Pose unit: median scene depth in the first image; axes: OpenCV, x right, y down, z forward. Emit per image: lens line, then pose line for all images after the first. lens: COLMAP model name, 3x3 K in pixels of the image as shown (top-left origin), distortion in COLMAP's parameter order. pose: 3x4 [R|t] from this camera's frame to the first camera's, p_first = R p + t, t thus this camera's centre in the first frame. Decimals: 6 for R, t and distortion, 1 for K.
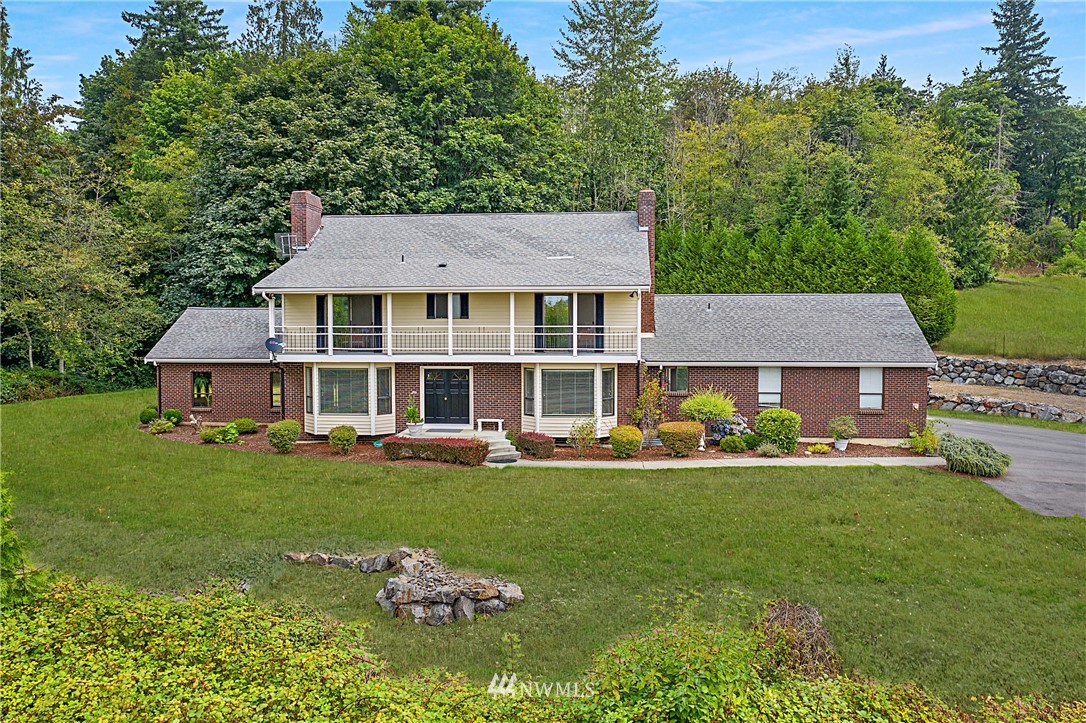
lens RADIAL K [[864.9, 0, 543.4], [0, 864.9, 358.9], [0, 0, 1]] dist [0.006162, -0.006954]
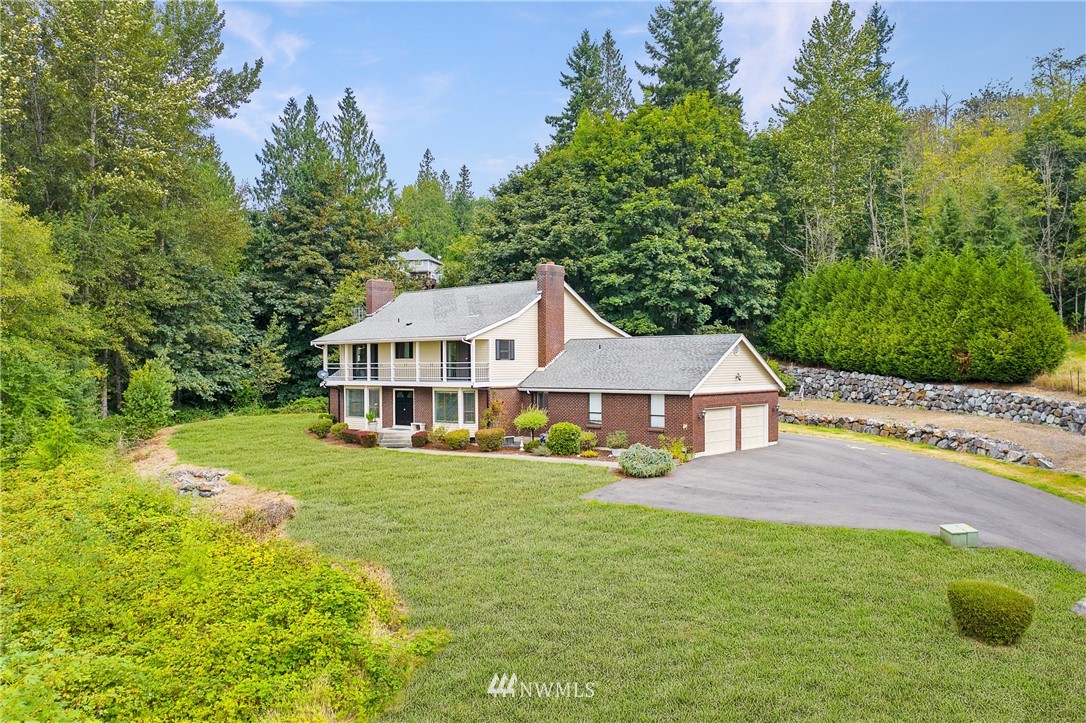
lens RADIAL K [[864.9, 0, 541.8], [0, 864.9, 362.8], [0, 0, 1]] dist [0.006162, -0.006954]
pose [[0.813673, -0.001032, -0.581321, 0.959167], [-0.018929, 0.999421, -0.028268, 0.001530], [0.581014, 0.034005, 0.813183, -0.130219]]
